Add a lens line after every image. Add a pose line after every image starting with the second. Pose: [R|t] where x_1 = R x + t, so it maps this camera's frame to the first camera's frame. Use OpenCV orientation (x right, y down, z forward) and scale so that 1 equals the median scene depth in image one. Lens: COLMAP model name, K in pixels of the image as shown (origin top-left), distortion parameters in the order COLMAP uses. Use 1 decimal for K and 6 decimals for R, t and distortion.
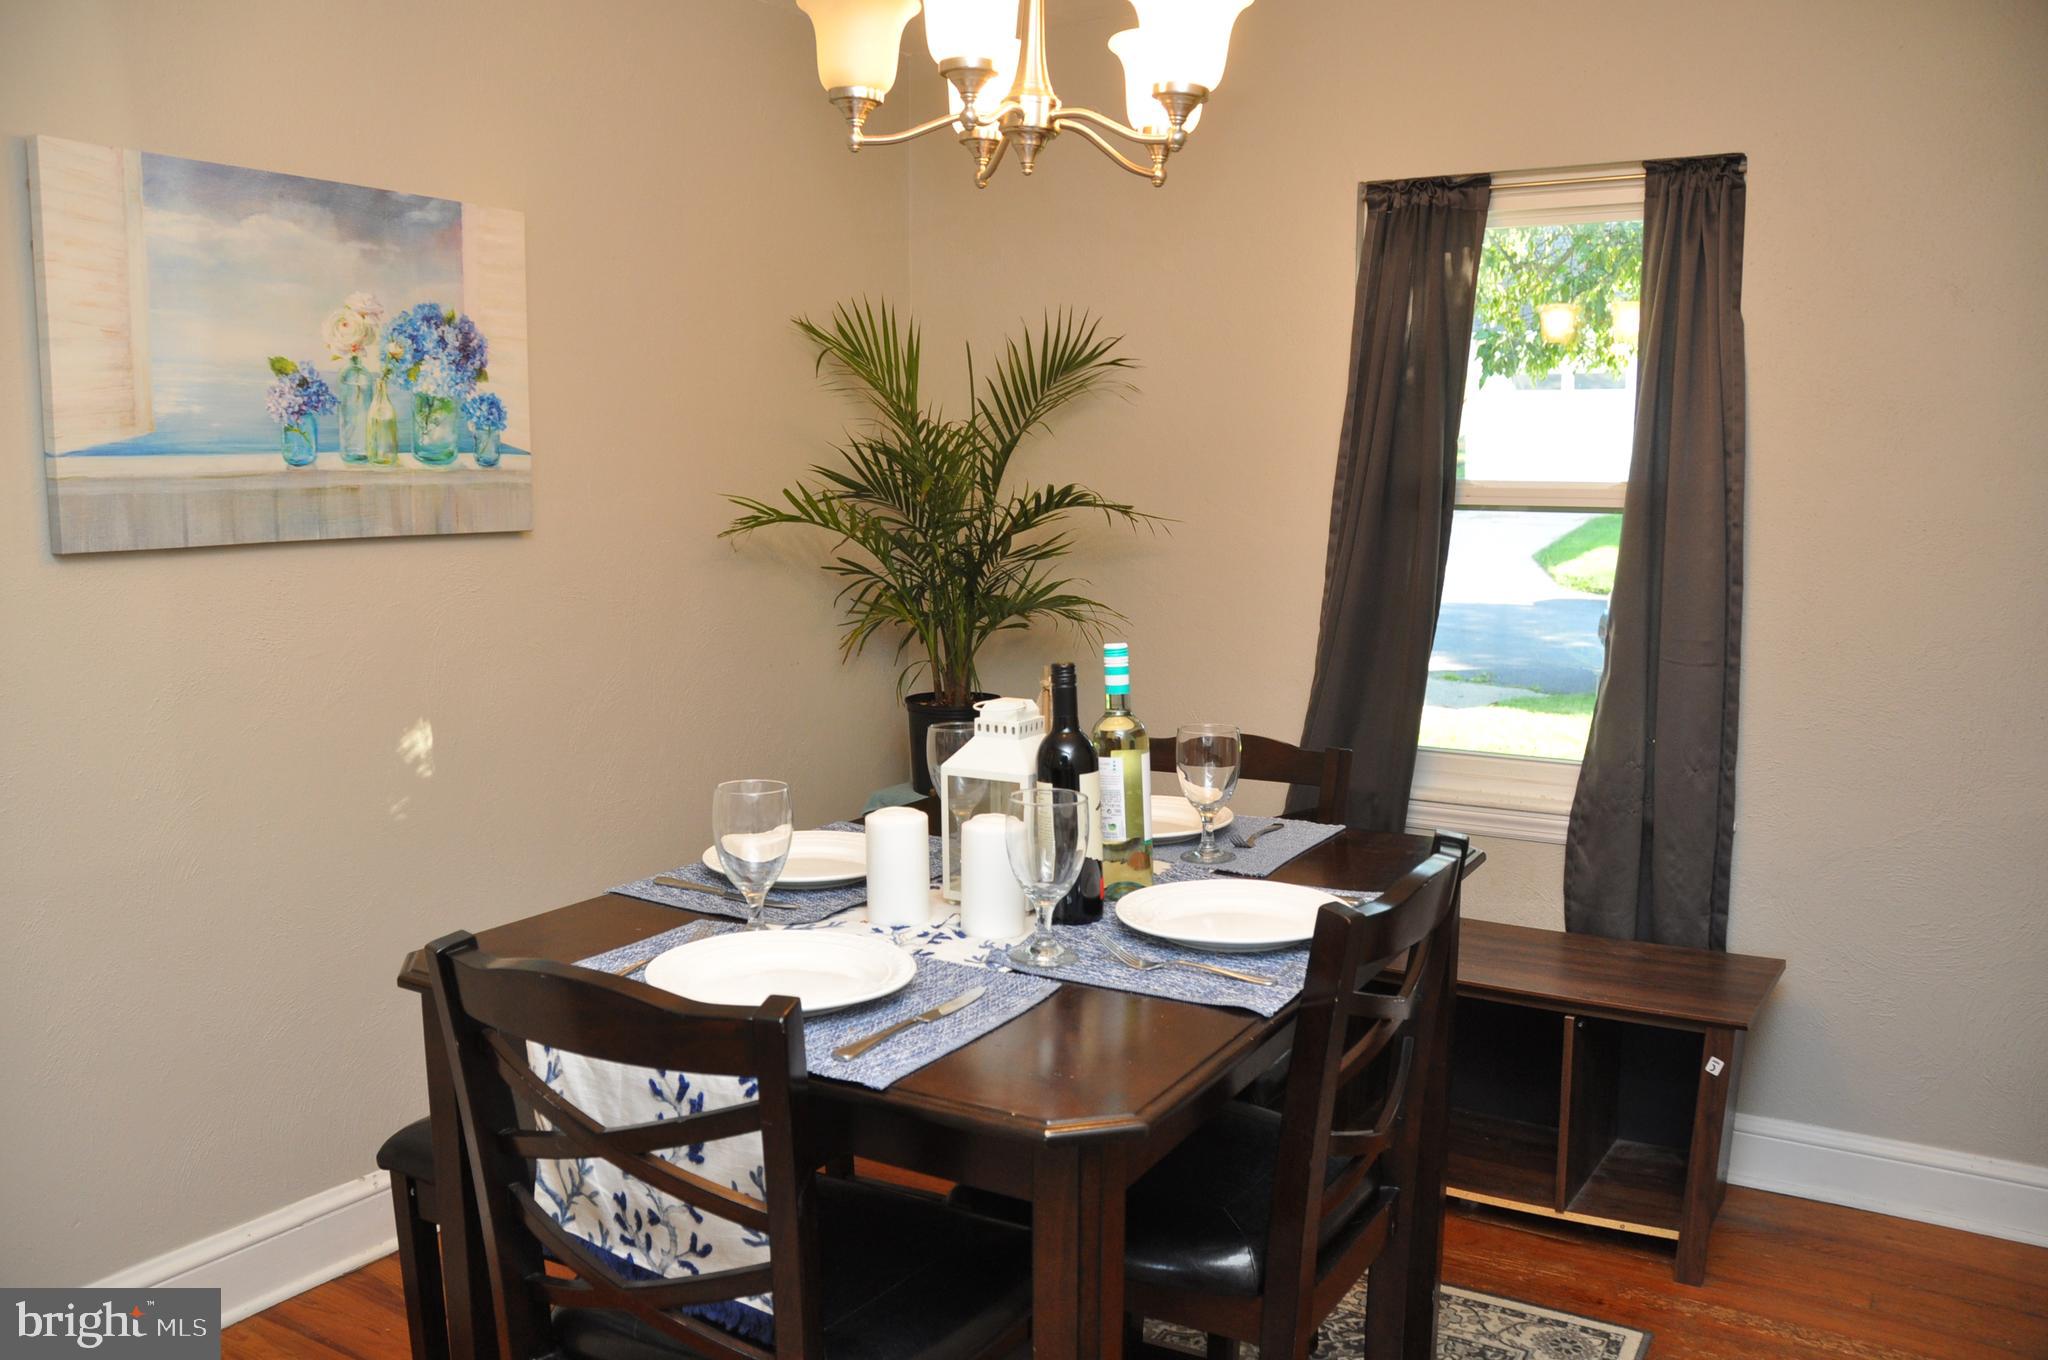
lens RADIAL K [[1564.4, 0, 1042.5], [0, 1564.4, 683.8], [0, 0, 1]] dist [-0.121277, 0.049530]
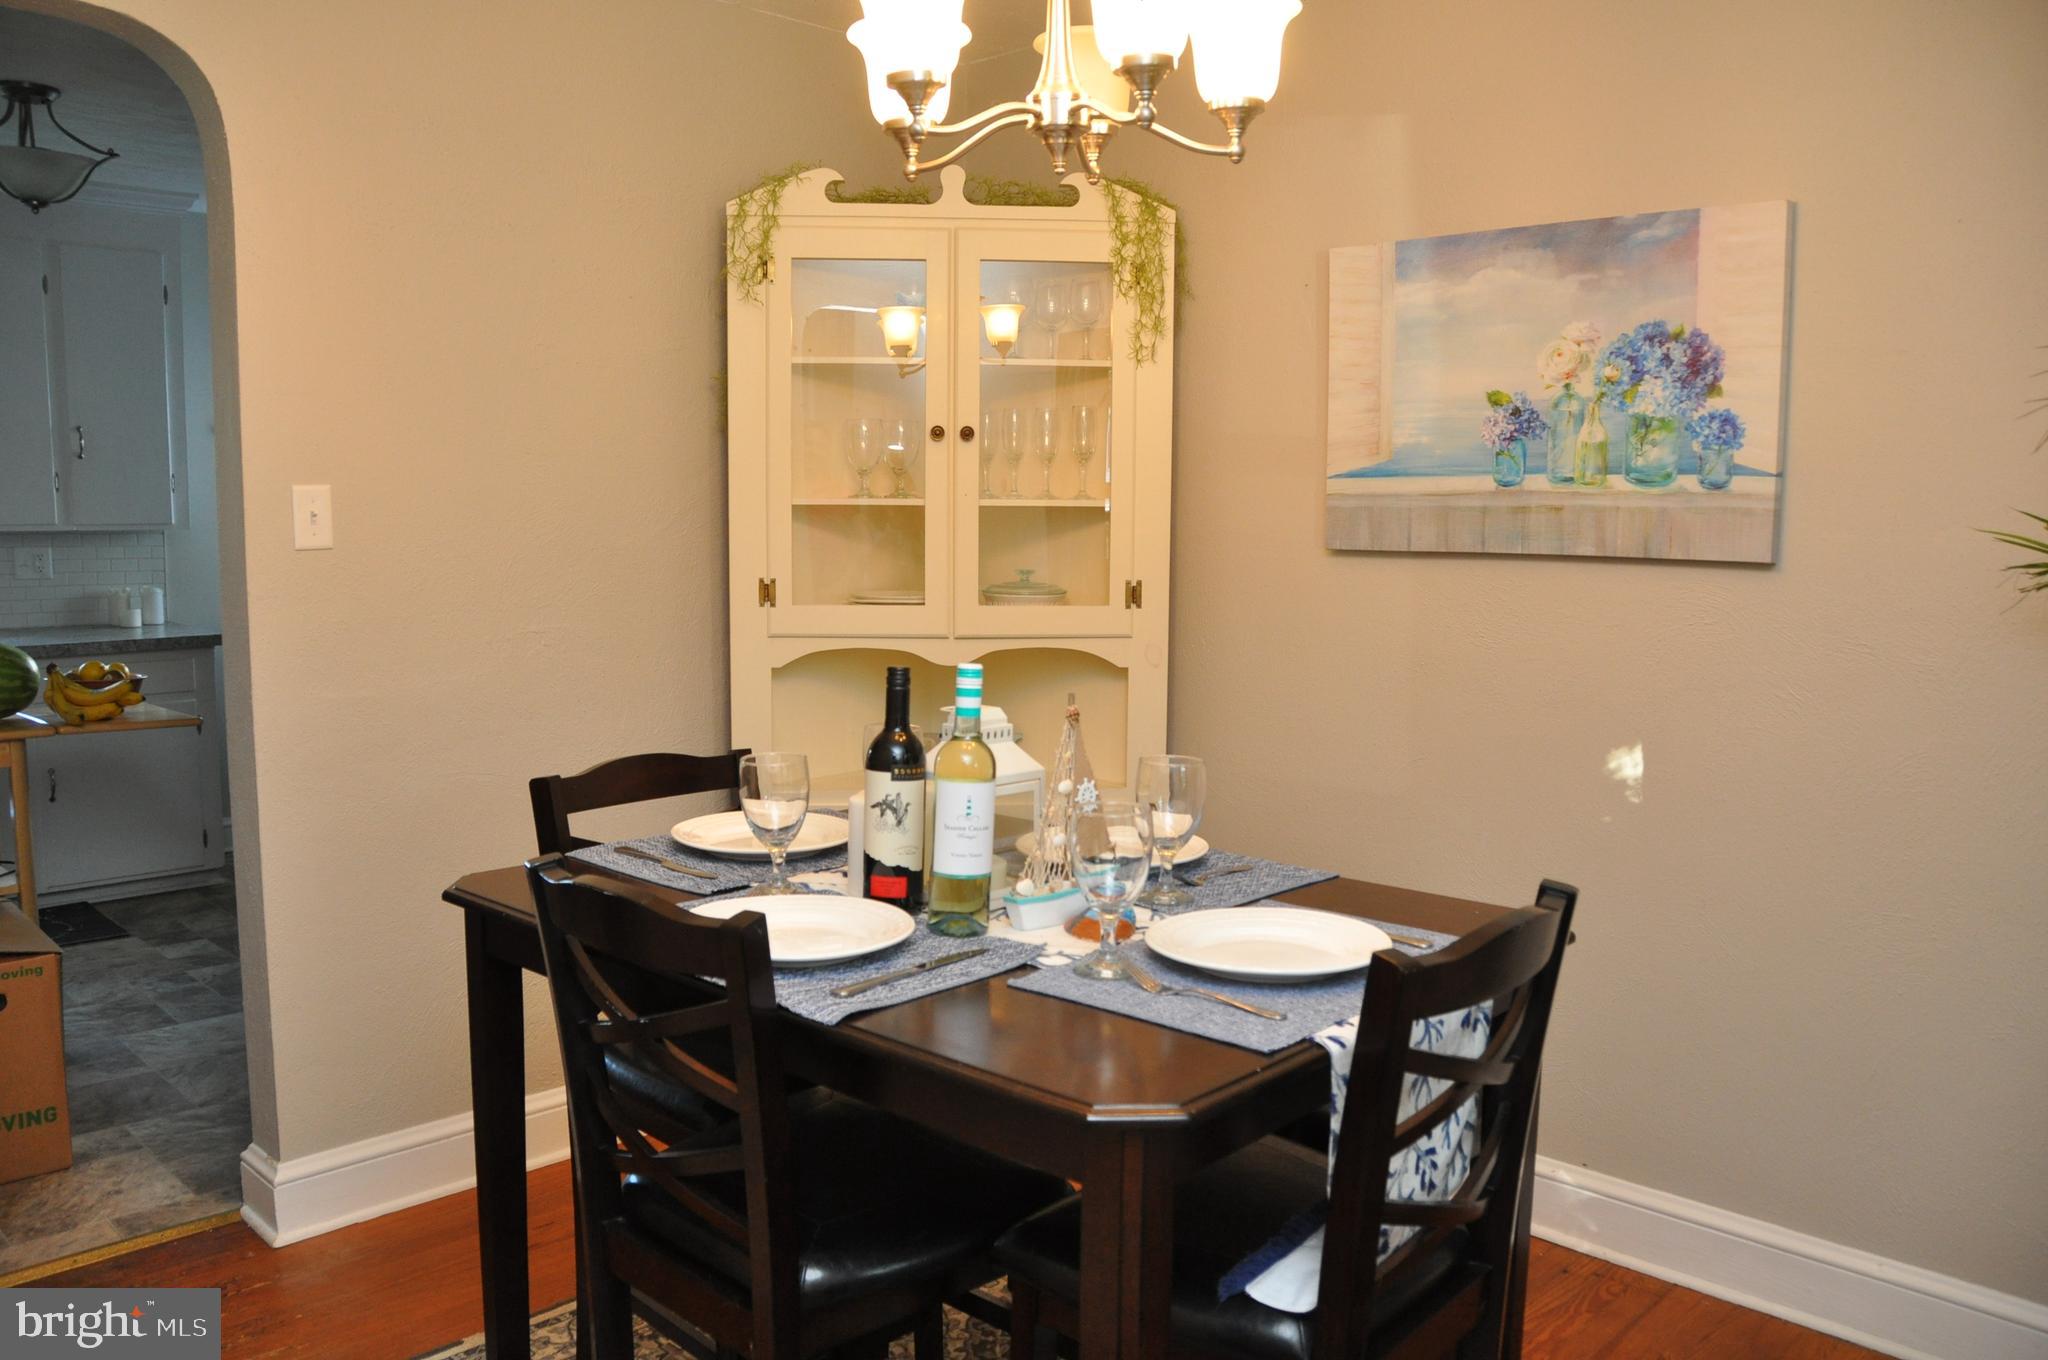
lens RADIAL K [[1564.4, 0, 1036.9], [0, 1564.4, 690.6], [0, 0, 1]] dist [-0.121277, 0.049530]
pose [[-0.203413, 0.112241, -0.972638, 0.675593], [-0.137347, 0.980313, 0.141851, -0.105072], [0.969412, 0.162443, -0.183992, 0.860204]]
